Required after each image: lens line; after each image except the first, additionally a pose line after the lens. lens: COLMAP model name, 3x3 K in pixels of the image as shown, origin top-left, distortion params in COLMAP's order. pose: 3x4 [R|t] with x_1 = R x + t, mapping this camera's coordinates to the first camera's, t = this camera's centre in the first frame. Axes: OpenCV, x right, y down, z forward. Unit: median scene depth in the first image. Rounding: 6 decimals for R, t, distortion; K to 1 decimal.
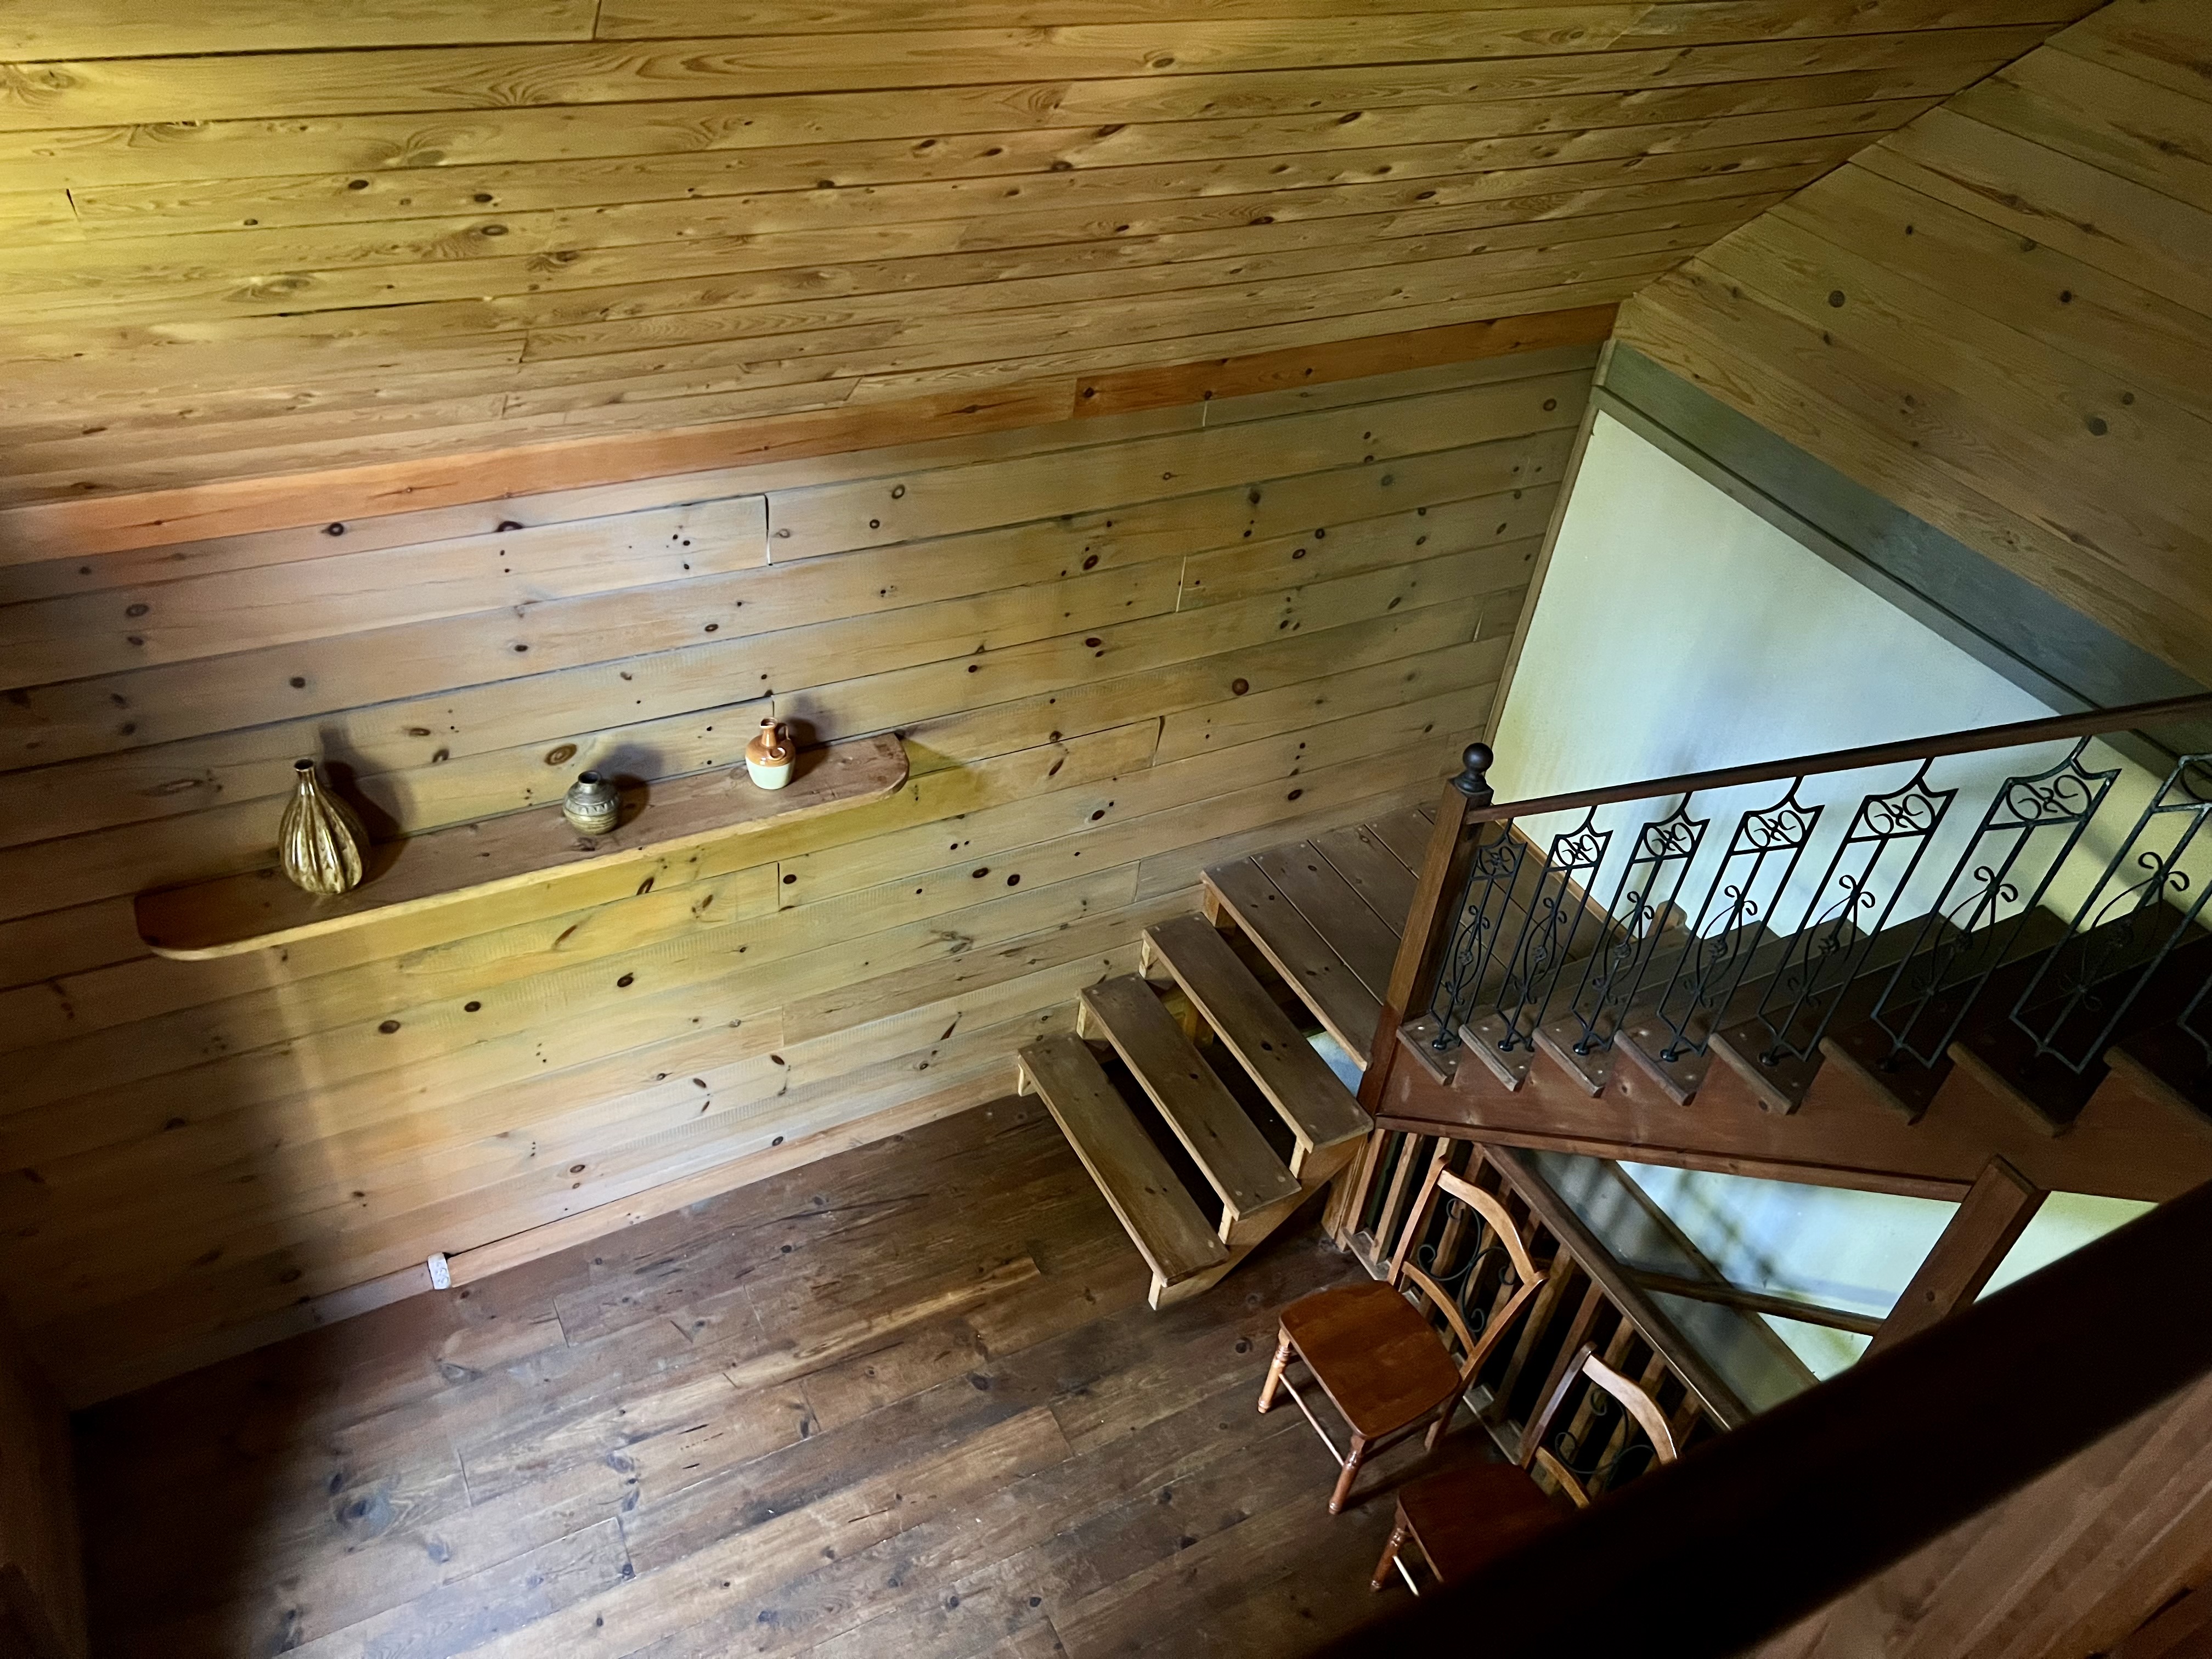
lens RADIAL K [[1688.2, 0, 1103.6], [0, 1688.2, 828.9], [0, 0, 1]] dist [0.040090, -0.021768]
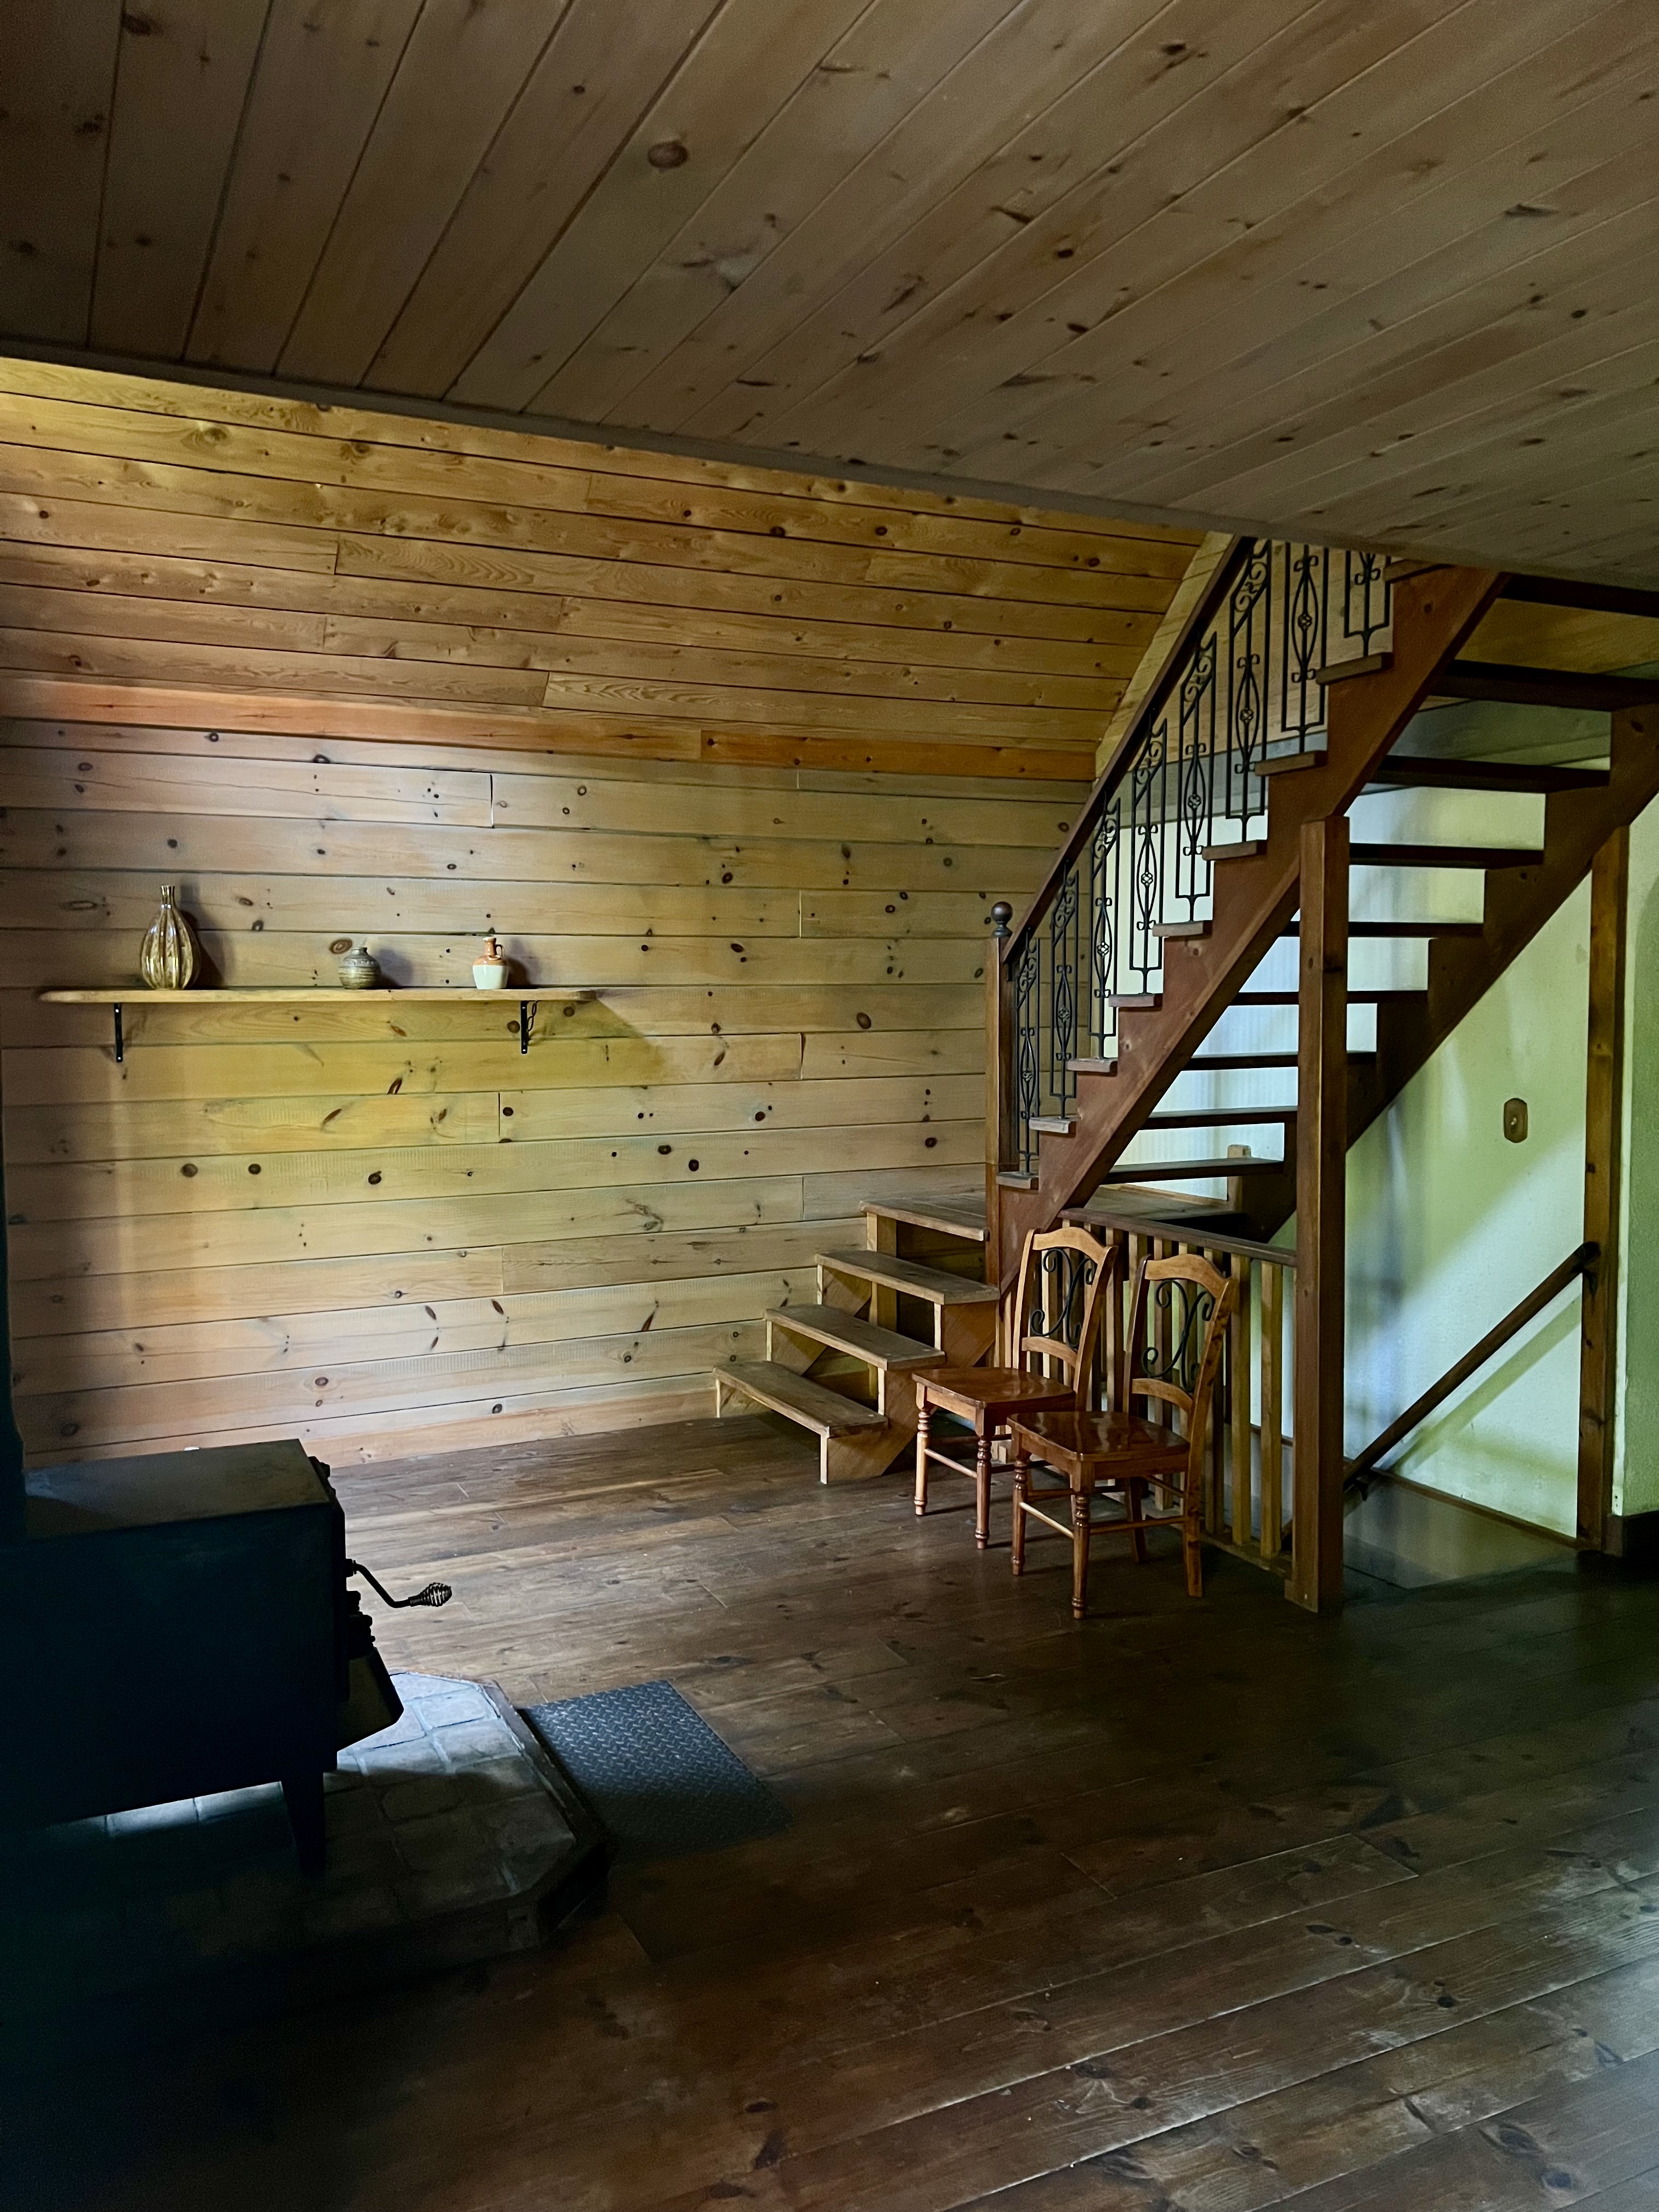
lens RADIAL K [[1688.2, 0, 829.2], [0, 1688.2, 1106.4], [0, 0, 1]] dist [0.040090, -0.021768]
pose [[0.993237, -0.104497, -0.050607, 0.127552], [0.055174, 0.808302, -0.586177, 0.821874], [0.102159, 0.579420, 0.808601, -0.021402]]
